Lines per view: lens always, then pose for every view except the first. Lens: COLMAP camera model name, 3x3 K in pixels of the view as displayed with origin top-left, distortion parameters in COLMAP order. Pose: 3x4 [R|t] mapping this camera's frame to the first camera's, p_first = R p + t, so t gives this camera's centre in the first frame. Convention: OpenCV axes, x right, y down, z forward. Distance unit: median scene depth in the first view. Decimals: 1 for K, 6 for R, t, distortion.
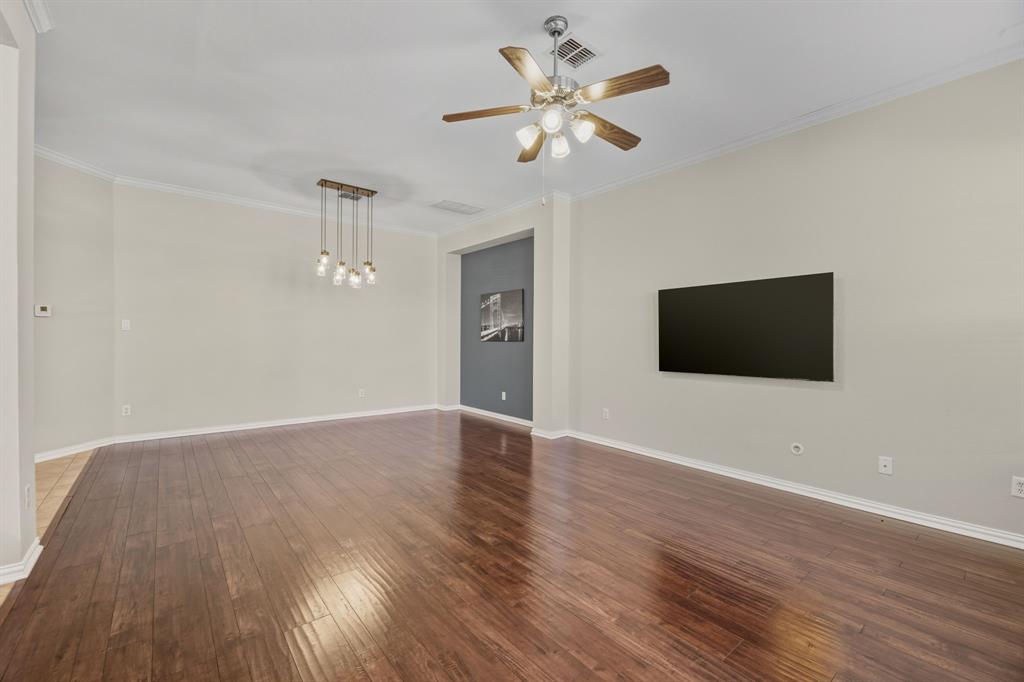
lens RADIAL K [[429.4, 0, 513.0], [0, 429.4, 338.5], [0, 0, 1]] dist [-0.008804, 0.000348]
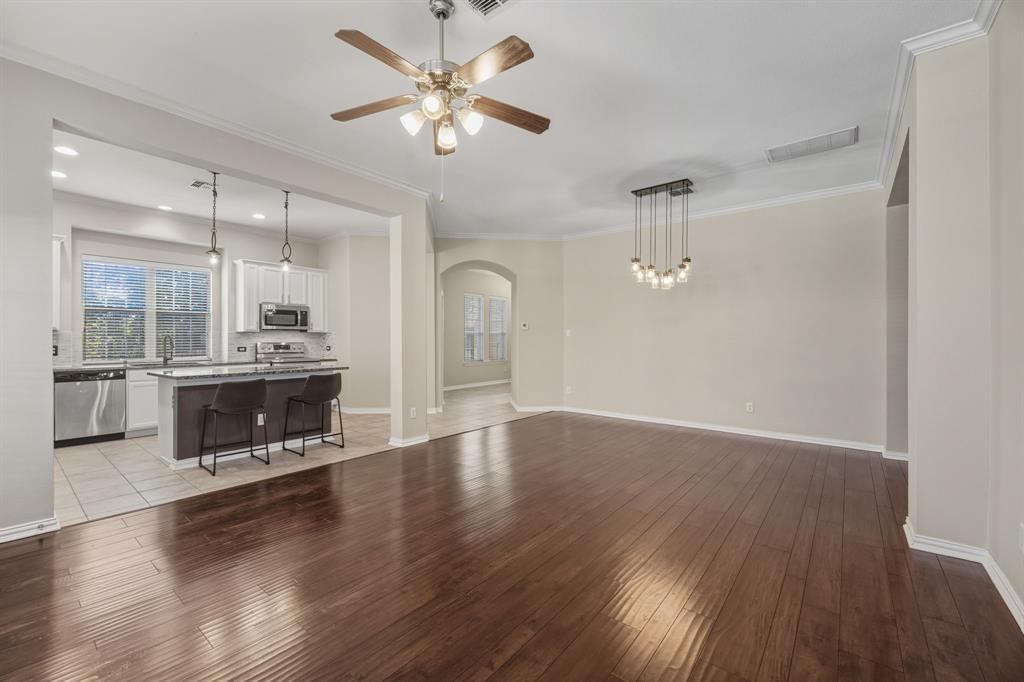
lens RADIAL K [[429.4, 0, 506.5], [0, 429.4, 341.3], [0, 0, 1]] dist [-0.008804, 0.000348]
pose [[0.194556, -0.005975, -0.980873, 0.513455], [-0.012117, 0.999891, -0.008495, 0.010955], [0.980817, 0.013538, 0.194463, 0.481634]]
